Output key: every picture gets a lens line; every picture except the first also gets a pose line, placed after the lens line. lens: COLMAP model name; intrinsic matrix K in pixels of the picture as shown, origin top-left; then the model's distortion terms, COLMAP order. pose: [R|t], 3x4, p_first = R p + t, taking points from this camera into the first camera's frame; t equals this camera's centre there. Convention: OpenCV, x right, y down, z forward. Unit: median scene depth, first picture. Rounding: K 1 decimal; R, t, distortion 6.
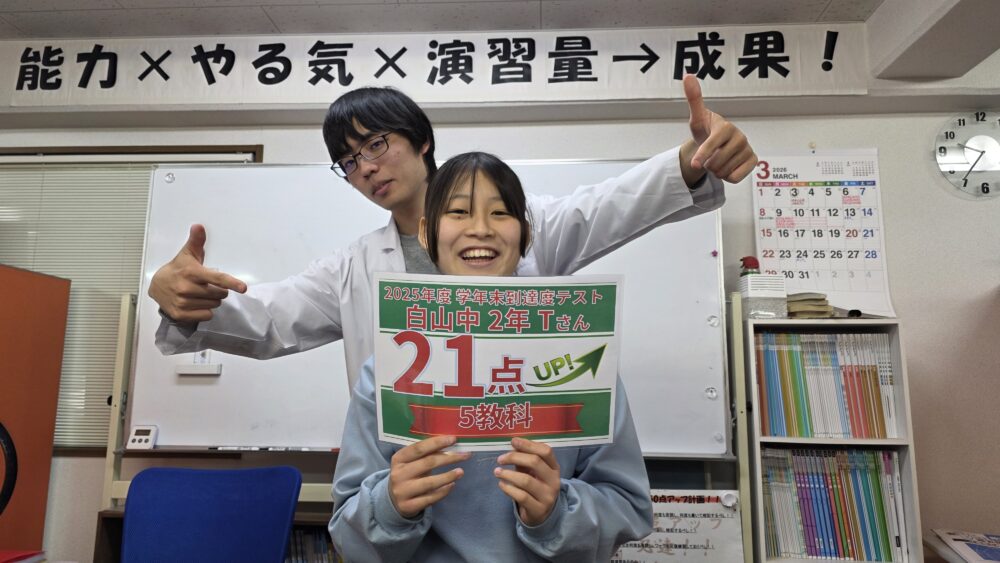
lens RADIAL K [[664.1, 0, 496.5], [0, 664.1, 274.4], [0, 0, 1]] dist [0.044826, -0.037255]
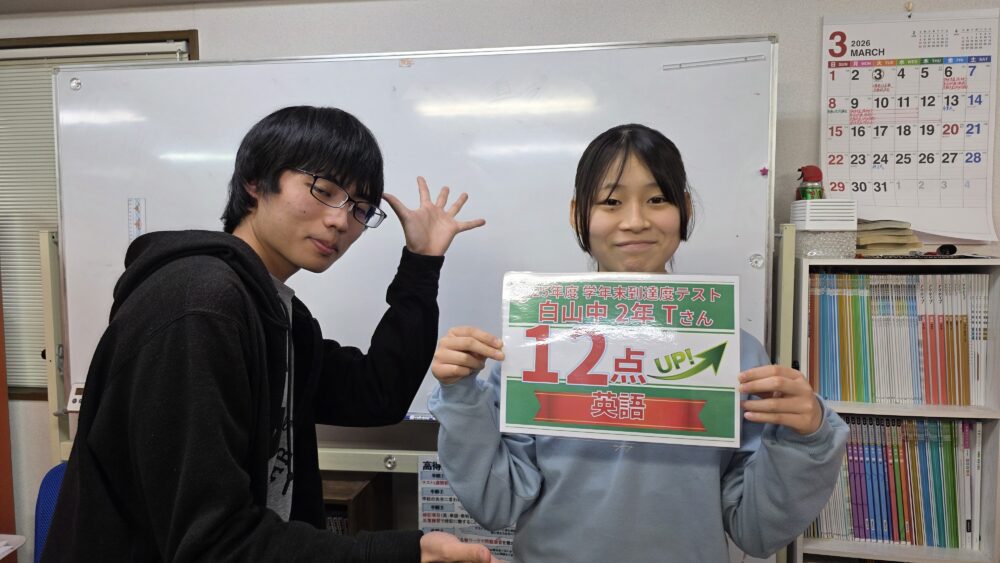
lens RADIAL K [[664.1, 0, 496.5], [0, 664.1, 274.4], [0, 0, 1]] dist [0.044826, -0.037255]
pose [[0.997866, -0.012910, -0.064002, 0.067939], [0.026754, 0.975032, 0.220446, -0.090455], [0.059558, -0.221688, 0.973297, 0.206840]]
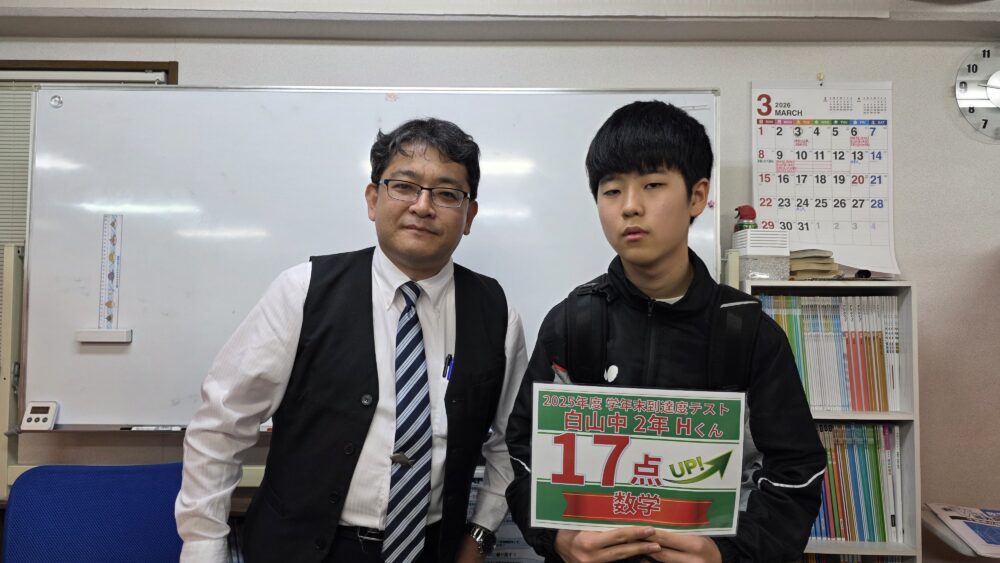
lens RADIAL K [[665.9, 0, 500.0], [0, 665.9, 281.5], [0, 0, 1]] dist [0.045754, -0.036144]
pose [[0.998088, 0.001846, 0.061781, -0.000779], [-0.009188, 0.992881, 0.118759, -0.031202], [-0.061122, -0.119100, 0.990999, 0.136799]]
